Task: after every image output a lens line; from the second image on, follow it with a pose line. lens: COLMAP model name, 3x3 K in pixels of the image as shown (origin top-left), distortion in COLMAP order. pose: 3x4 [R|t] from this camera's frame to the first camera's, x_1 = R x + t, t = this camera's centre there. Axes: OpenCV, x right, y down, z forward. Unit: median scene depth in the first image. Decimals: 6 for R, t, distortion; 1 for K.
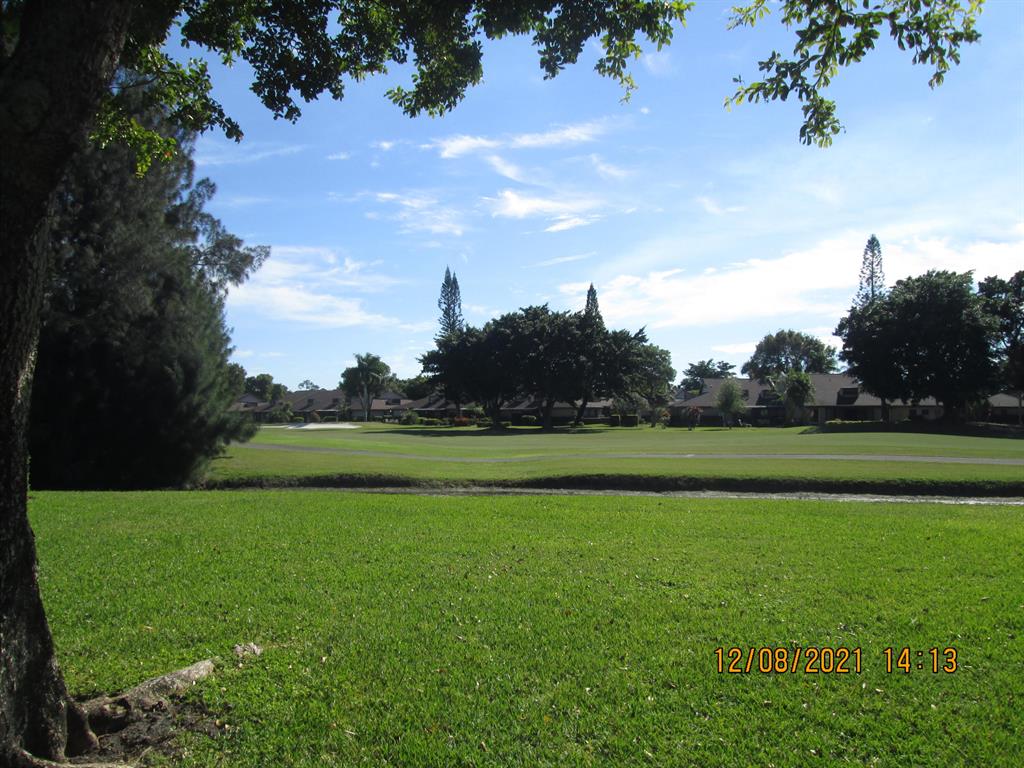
lens RADIAL K [[867.5, 0, 512.0], [0, 867.5, 384.0], [0, 0, 1]] dist [-0.021134, -0.013312]
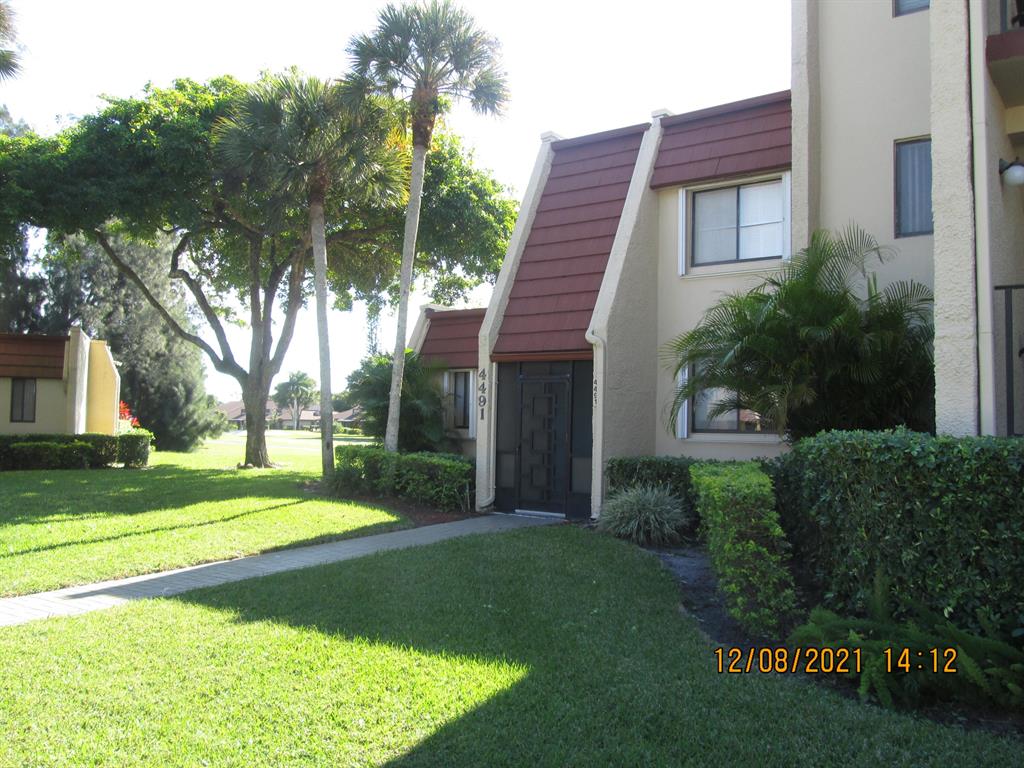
lens RADIAL K [[867.5, 0, 512.0], [0, 867.5, 384.0], [0, 0, 1]] dist [-0.021134, -0.013312]
pose [[0.996446, 0.023180, 0.080980, 0.020672], [-0.021793, 0.999601, -0.017976, -0.002649], [-0.081365, 0.016148, 0.996554, -0.154473]]
